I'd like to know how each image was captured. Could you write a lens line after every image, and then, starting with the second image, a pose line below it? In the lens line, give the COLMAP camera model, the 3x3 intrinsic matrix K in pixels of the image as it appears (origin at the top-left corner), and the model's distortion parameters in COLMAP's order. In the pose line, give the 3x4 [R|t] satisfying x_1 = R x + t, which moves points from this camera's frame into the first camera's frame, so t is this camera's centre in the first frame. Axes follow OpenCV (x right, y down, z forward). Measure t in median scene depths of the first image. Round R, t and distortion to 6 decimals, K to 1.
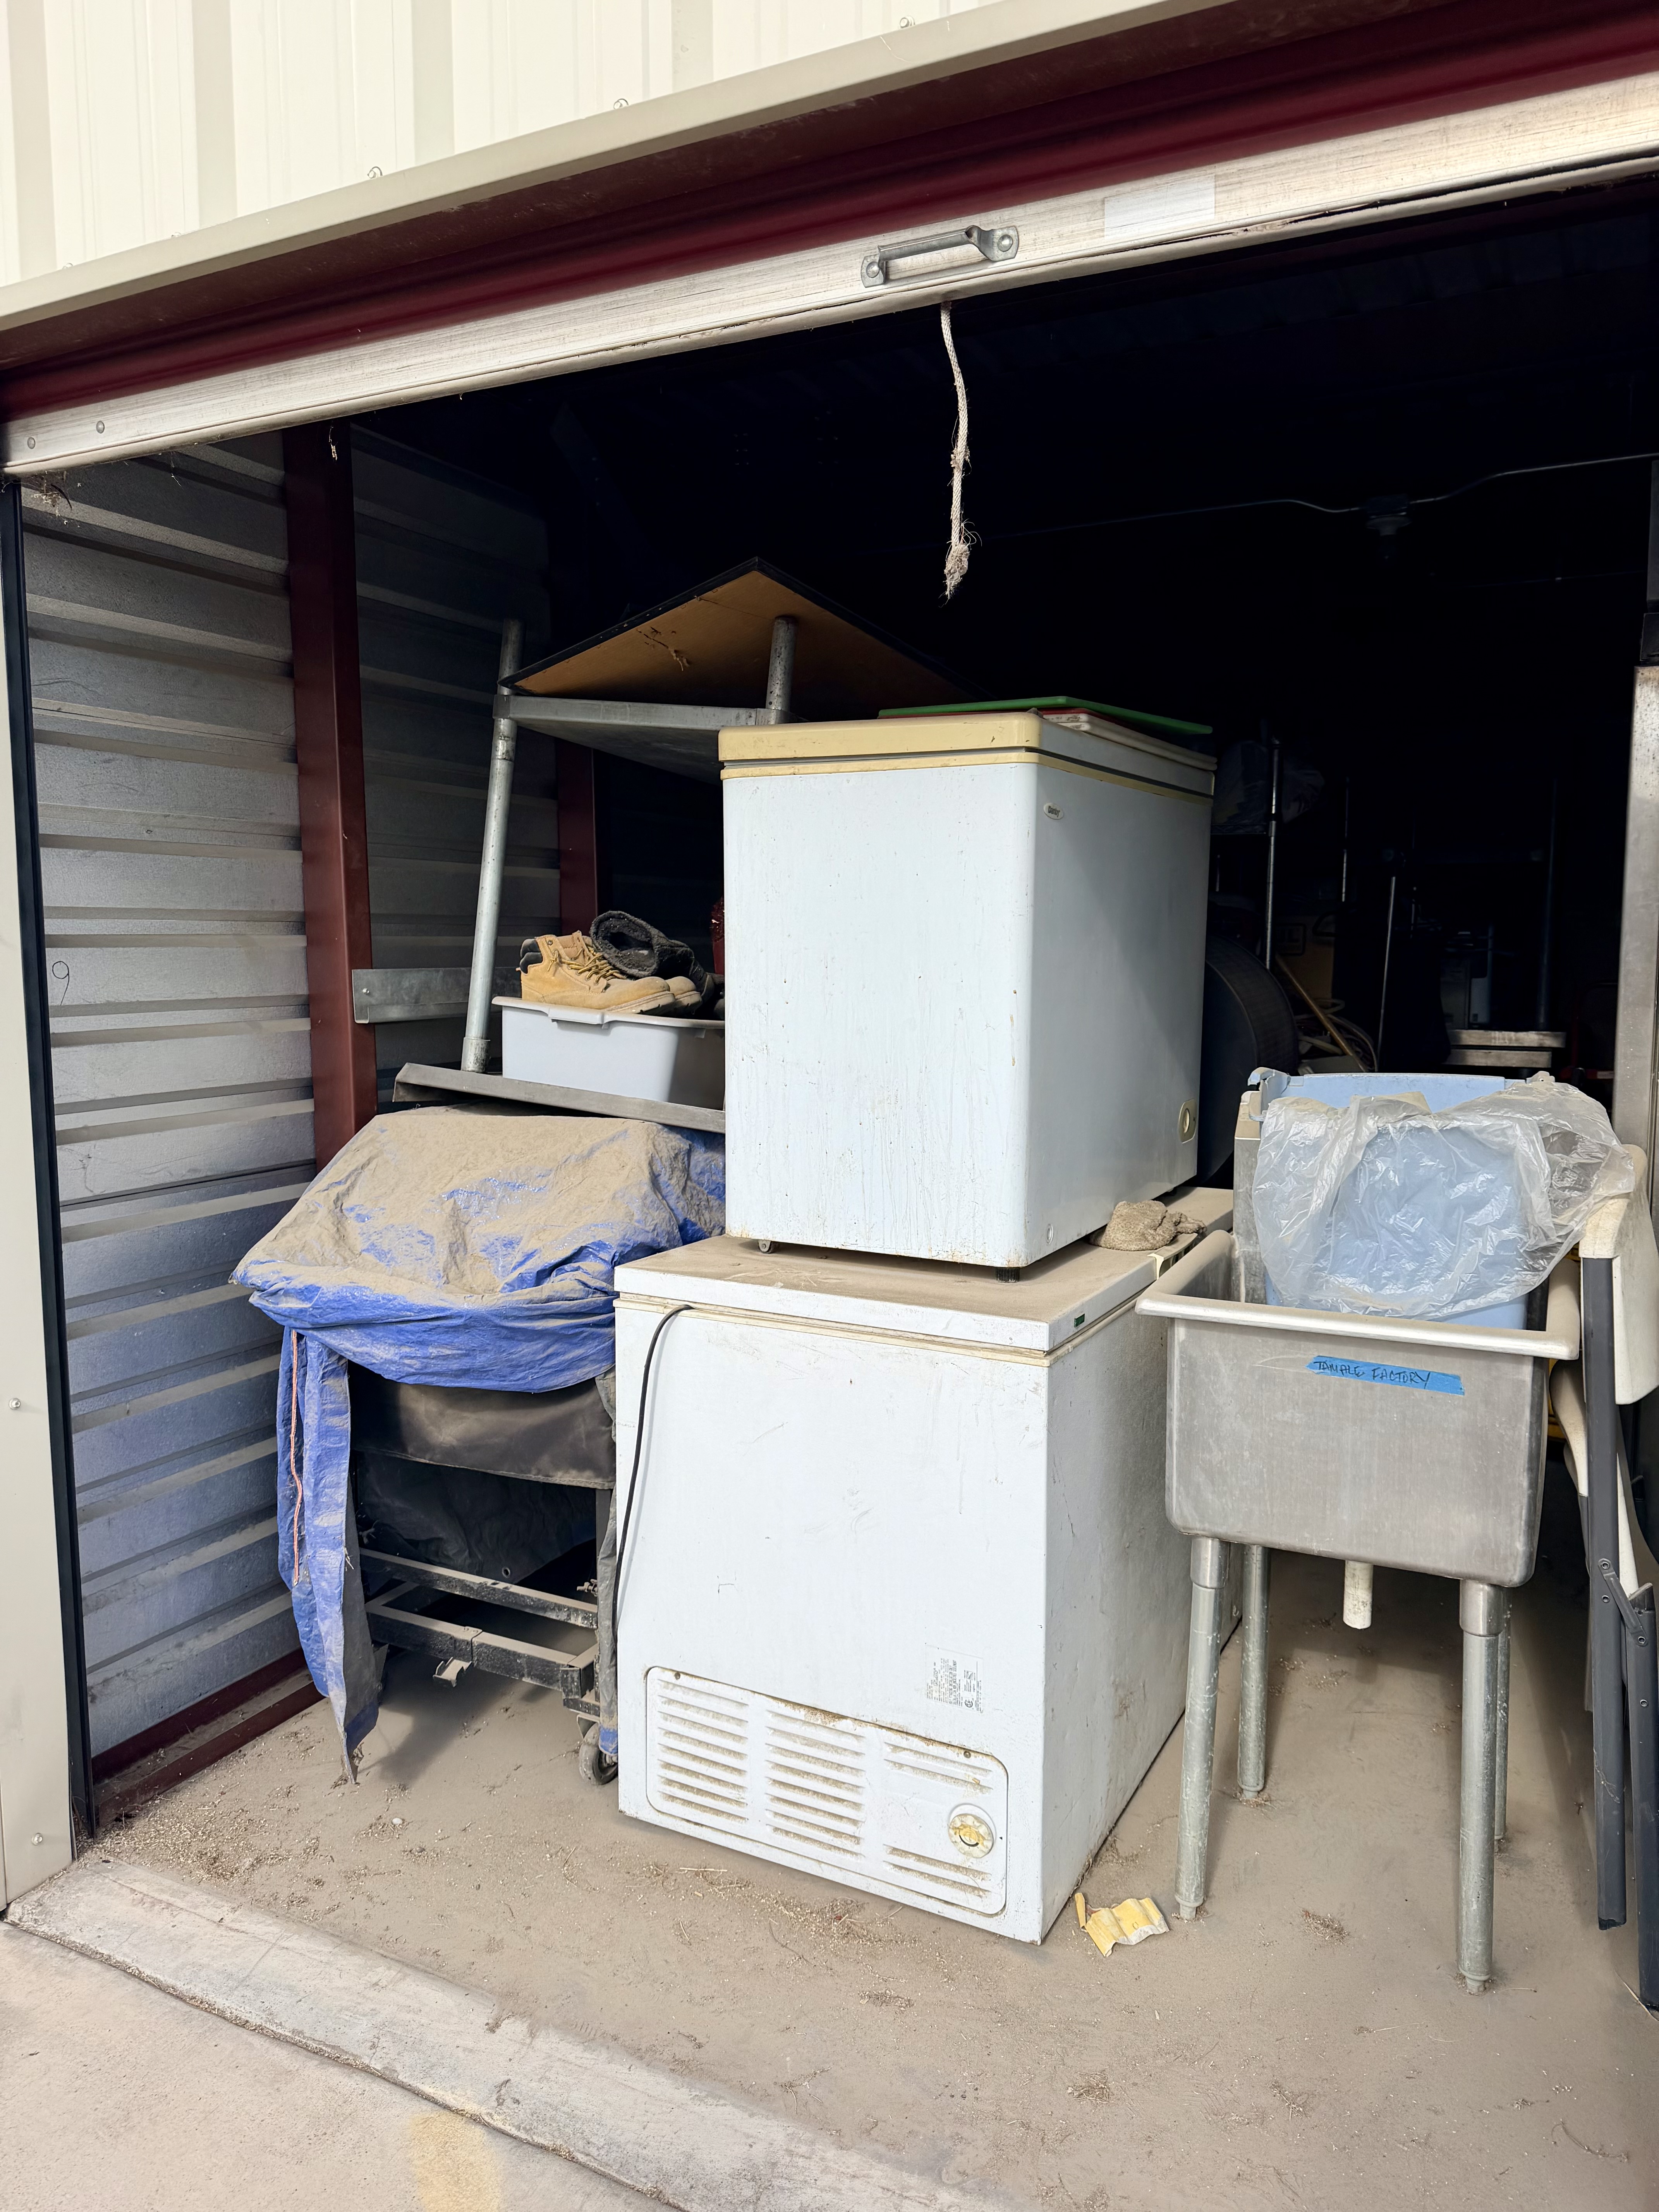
lens RADIAL K [[1538.6, 0, 828.3], [0, 1538.6, 1117.2], [0, 0, 1]] dist [0.185109, -0.383551]
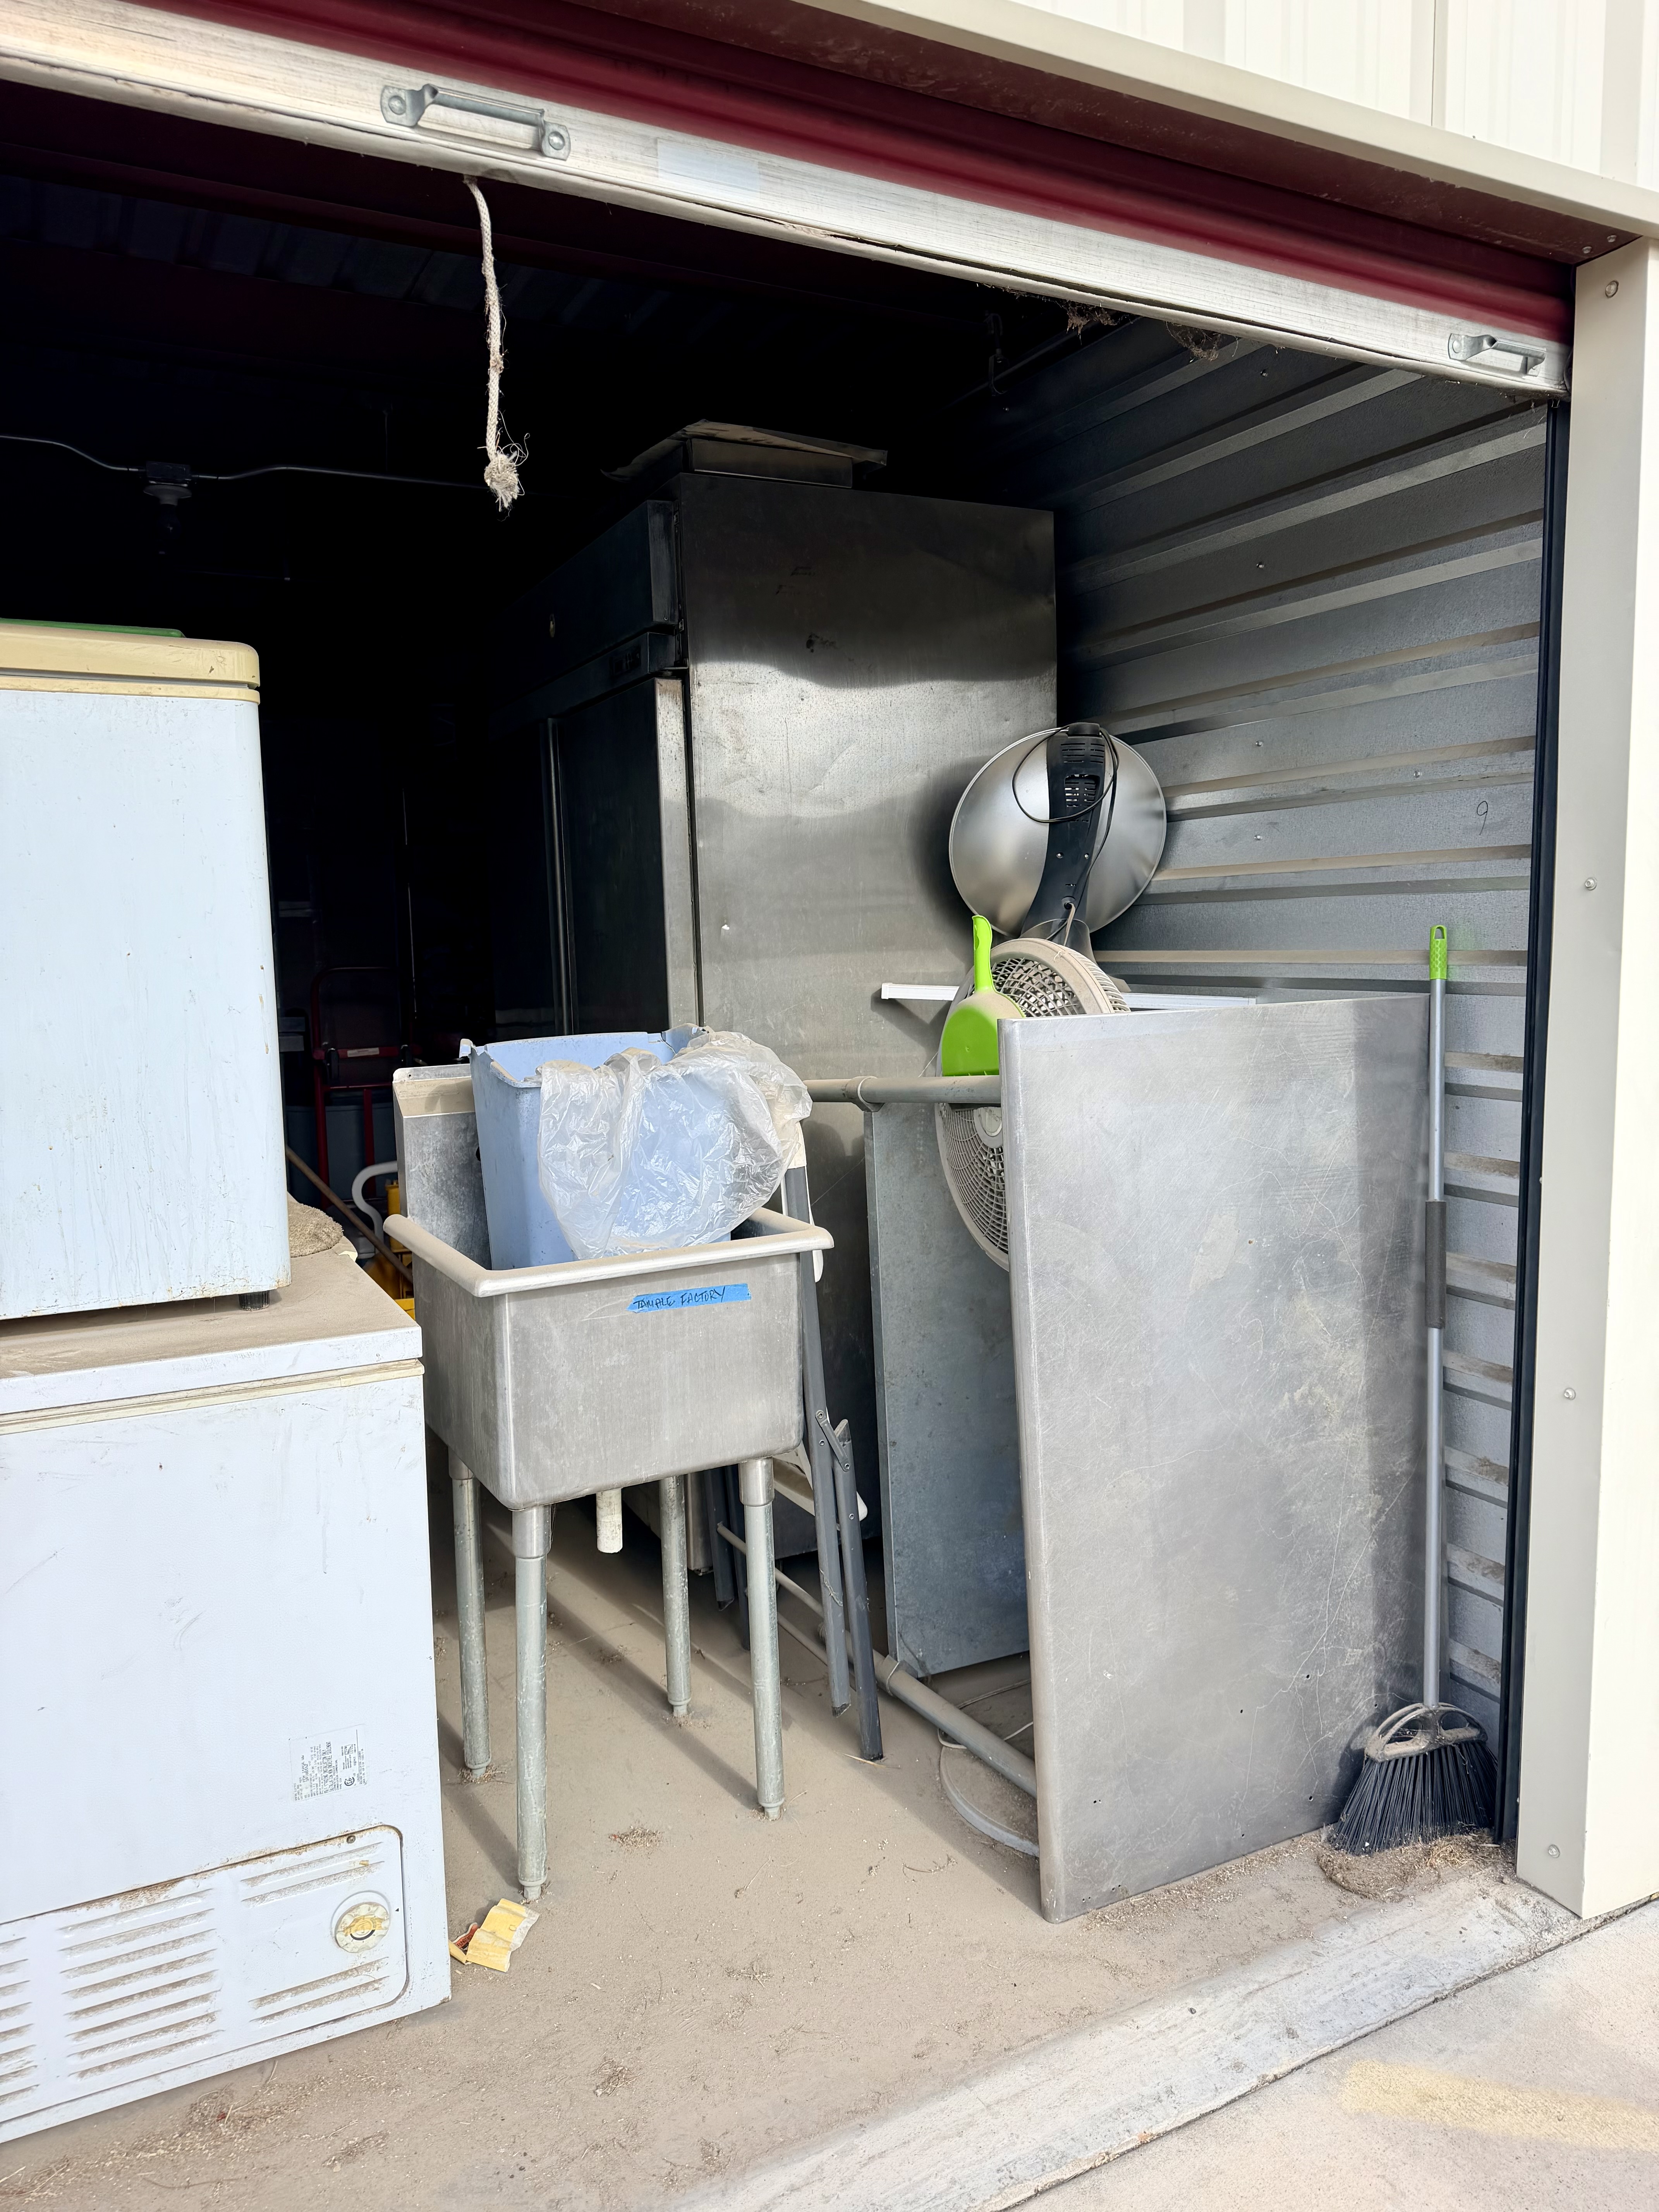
lens RADIAL K [[1538.6, 0, 828.3], [0, 1538.6, 1117.2], [0, 0, 1]] dist [0.185109, -0.383551]
pose [[0.583285, -0.111313, 0.804604, -0.390107], [0.113400, 0.992024, 0.055034, -0.010626], [-0.804313, 0.059142, 0.591256, 0.228942]]
